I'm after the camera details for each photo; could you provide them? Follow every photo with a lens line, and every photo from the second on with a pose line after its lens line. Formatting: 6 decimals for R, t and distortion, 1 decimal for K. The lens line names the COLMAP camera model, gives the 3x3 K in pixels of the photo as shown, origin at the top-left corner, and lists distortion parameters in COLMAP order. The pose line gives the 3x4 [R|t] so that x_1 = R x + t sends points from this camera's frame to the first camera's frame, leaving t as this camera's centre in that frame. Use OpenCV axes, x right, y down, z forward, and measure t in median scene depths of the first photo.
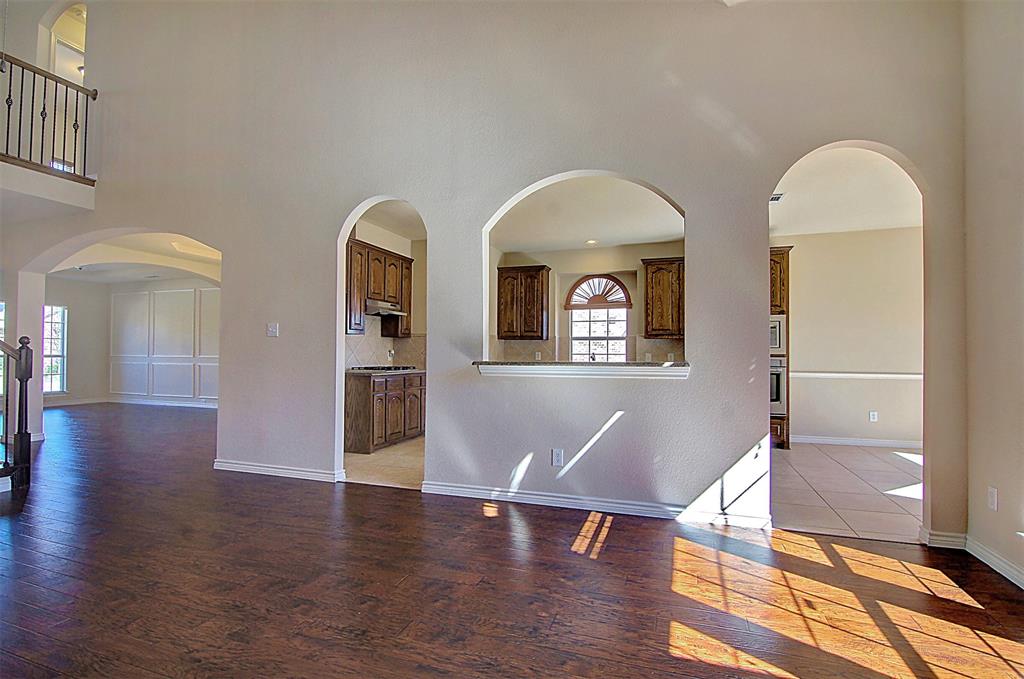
lens RADIAL K [[493.6, 0, 511.4], [0, 493.6, 345.0], [0, 0, 1]] dist [-0.012119, -0.008334]
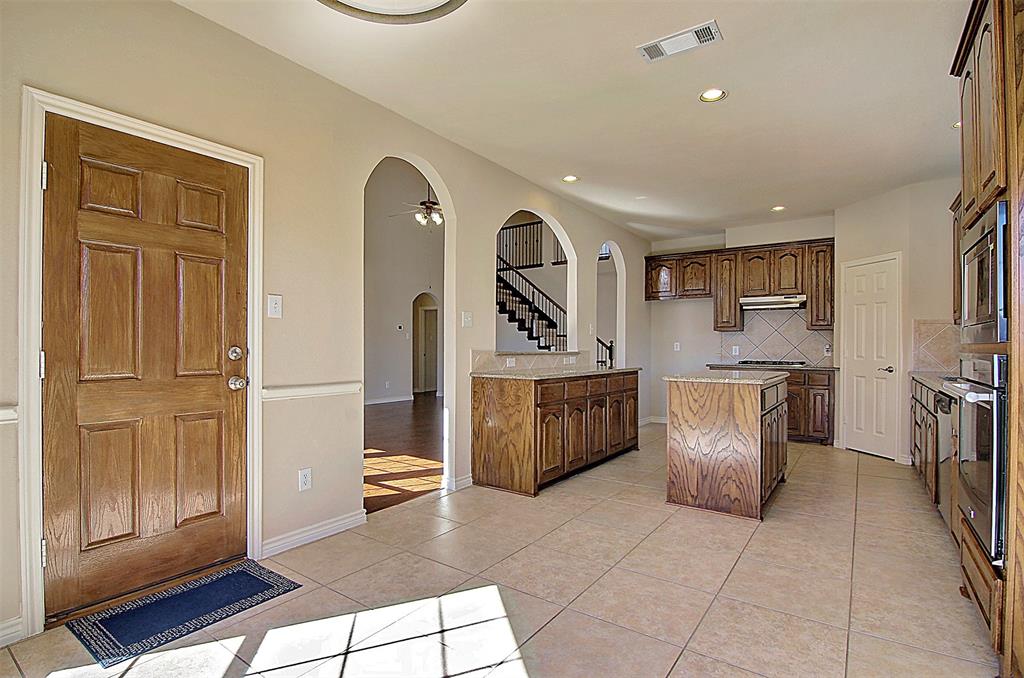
lens RADIAL K [[493.6, 0, 508.8], [0, 493.6, 343.2], [0, 0, 1]] dist [-0.012119, -0.008334]
pose [[-0.285921, -0.014899, -0.958137, 1.184123], [0.009497, 0.999786, -0.018381, 0.029825], [0.958206, -0.014355, -0.285718, 1.075634]]
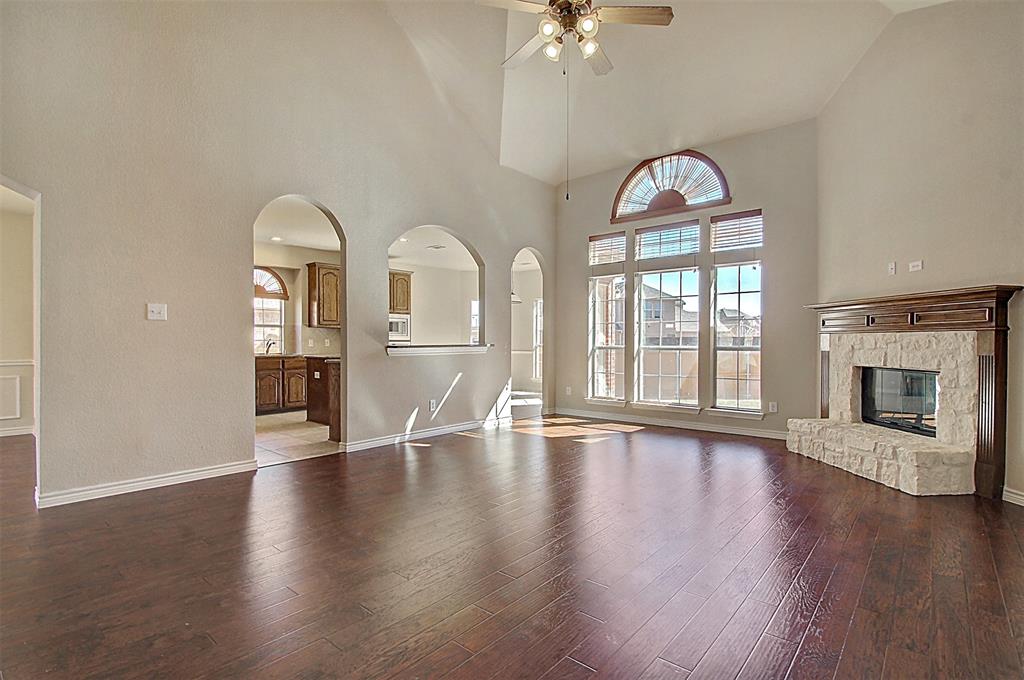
lens RADIAL K [[493.6, 0, 495.9], [0, 493.6, 349.9], [0, 0, 1]] dist [-0.012119, -0.008334]
pose [[0.378607, -0.019580, 0.925350, -1.039822], [-0.016757, 0.999467, 0.028004, 0.001787], [-0.925406, -0.026108, 0.378077, 0.177314]]
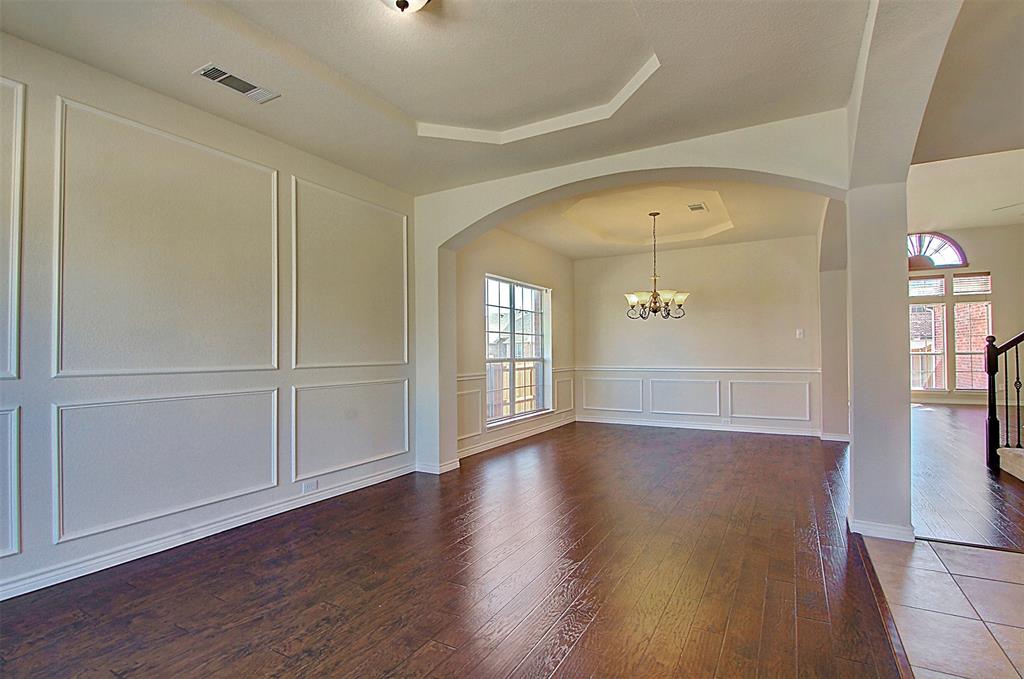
lens RADIAL K [[493.6, 0, 512.1], [0, 493.6, 354.5], [0, 0, 1]] dist [-0.012119, -0.008334]
pose [[0.194134, -0.006054, 0.980956, -2.123256], [-0.003951, 0.999968, 0.006953, 0.022840], [-0.980967, -0.005225, 0.194104, 1.696120]]
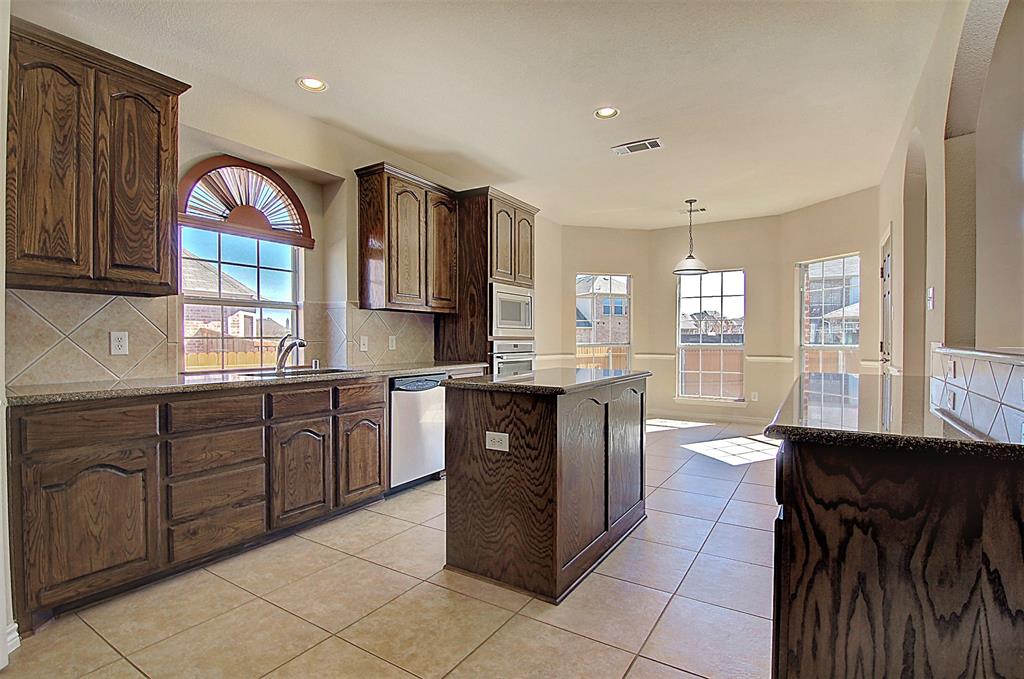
lens RADIAL K [[493.6, 0, 514.2], [0, 493.6, 347.6], [0, 0, 1]] dist [-0.012119, -0.008334]
pose [[0.227699, -0.021355, 0.973497, -0.350905], [-0.017170, 0.999516, 0.025942, 0.021087], [-0.973580, -0.022622, 0.227222, 1.092621]]
